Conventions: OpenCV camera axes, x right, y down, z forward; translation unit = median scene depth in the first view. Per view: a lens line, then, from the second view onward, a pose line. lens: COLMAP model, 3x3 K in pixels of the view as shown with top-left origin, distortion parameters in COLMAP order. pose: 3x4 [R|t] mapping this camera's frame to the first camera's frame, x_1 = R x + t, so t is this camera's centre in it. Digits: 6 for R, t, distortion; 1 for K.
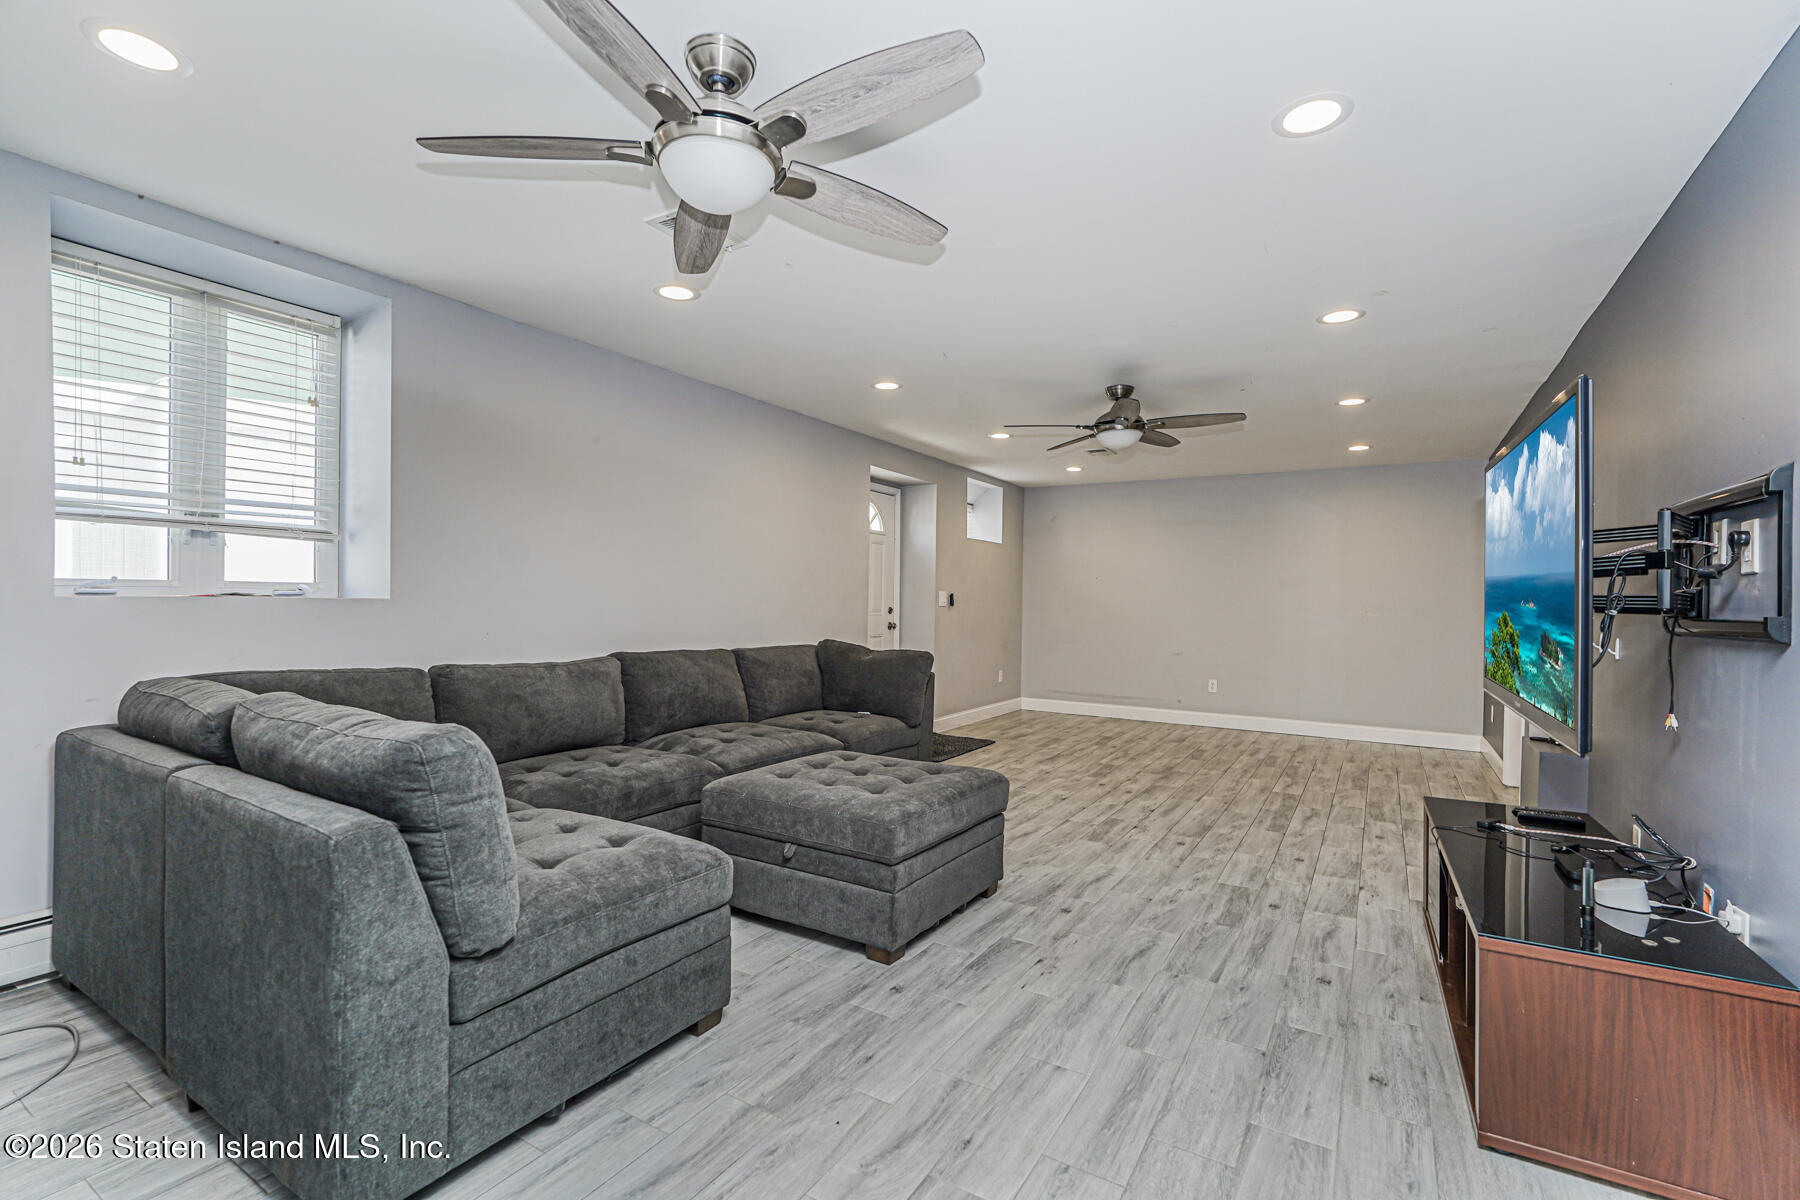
lens RADIAL K [[787.5, 0, 905.6], [0, 787.5, 607.0], [0, 0, 1]] dist [-0.005167, 0.002491]
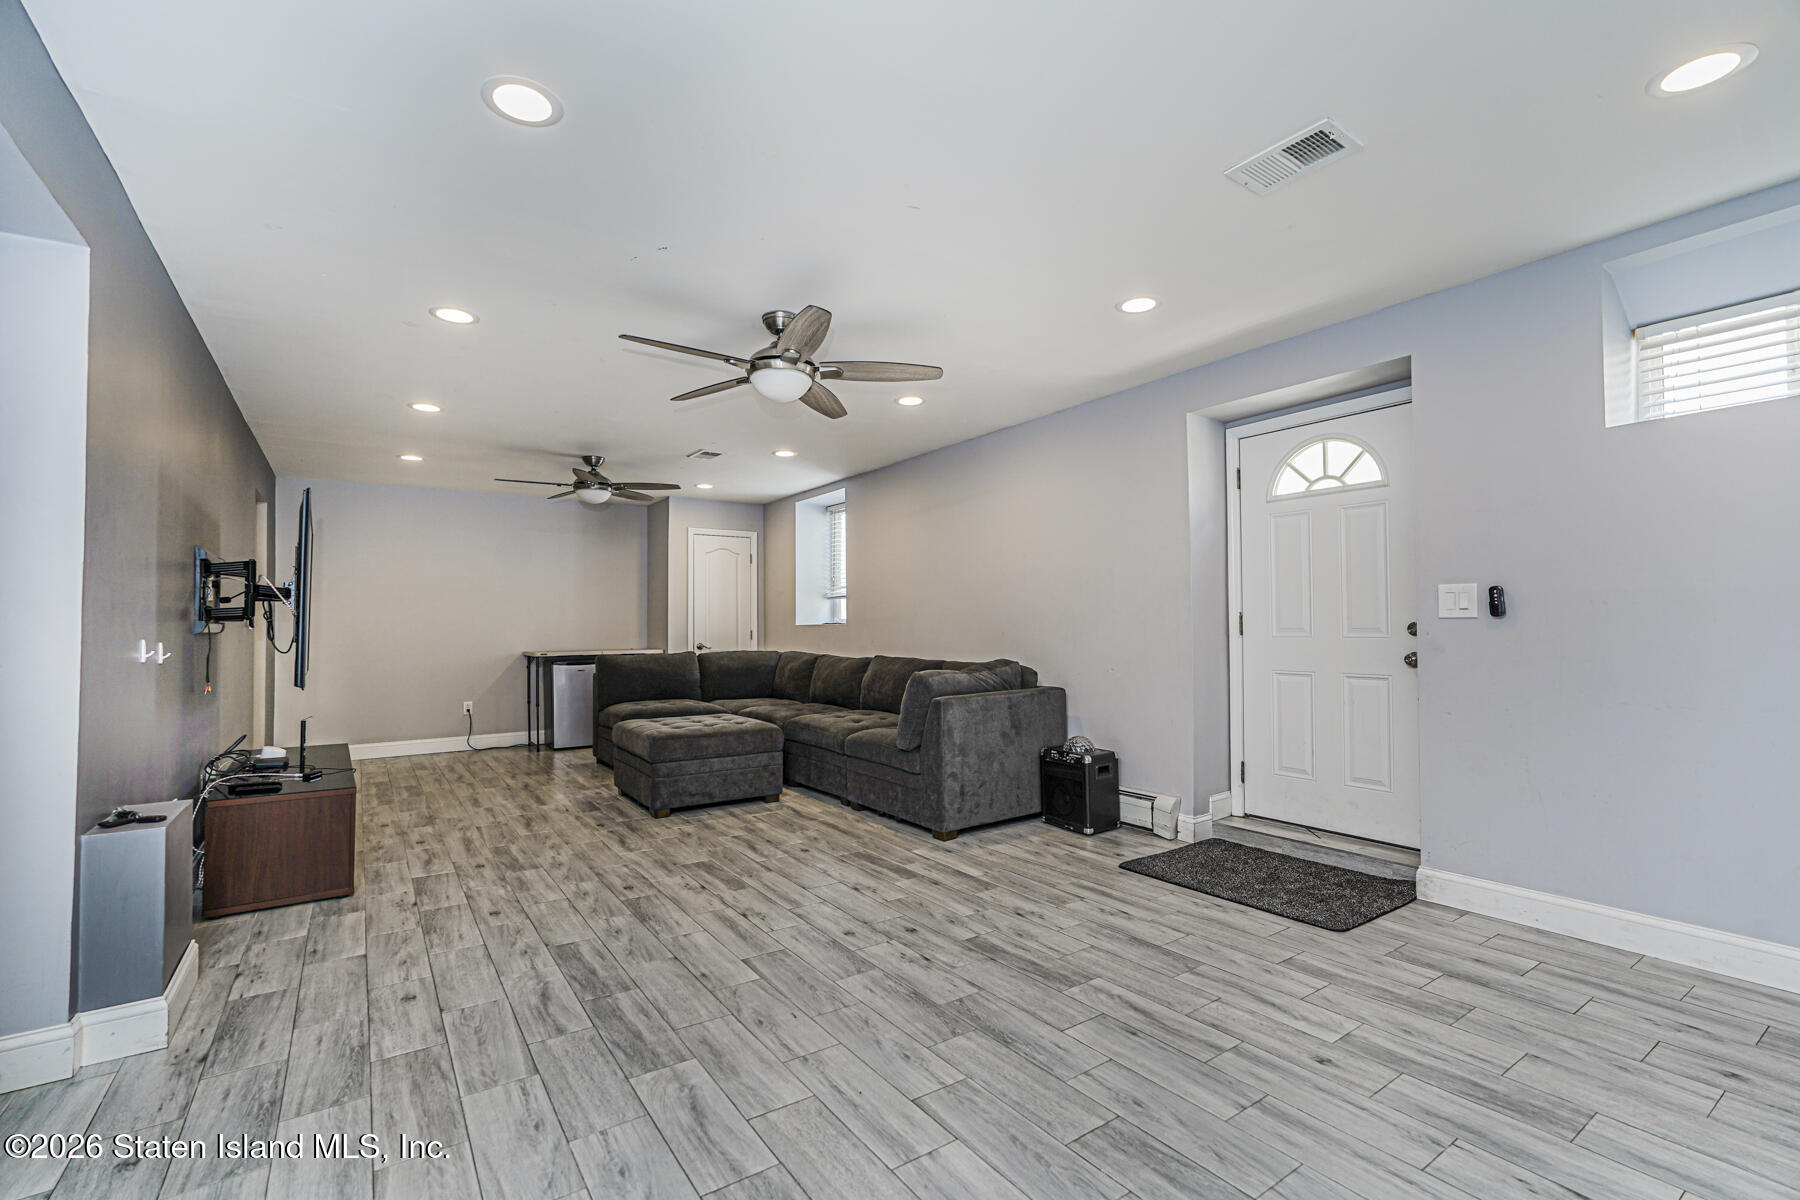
lens RADIAL K [[787.5, 0, 905.6], [0, 787.5, 604.1], [0, 0, 1]] dist [-0.005167, 0.002491]
pose [[-0.404742, -0.042109, -0.913461, 1.162735], [-0.002703, 0.998990, -0.044854, 0.024469], [0.914427, -0.015685, -0.404447, 1.834984]]
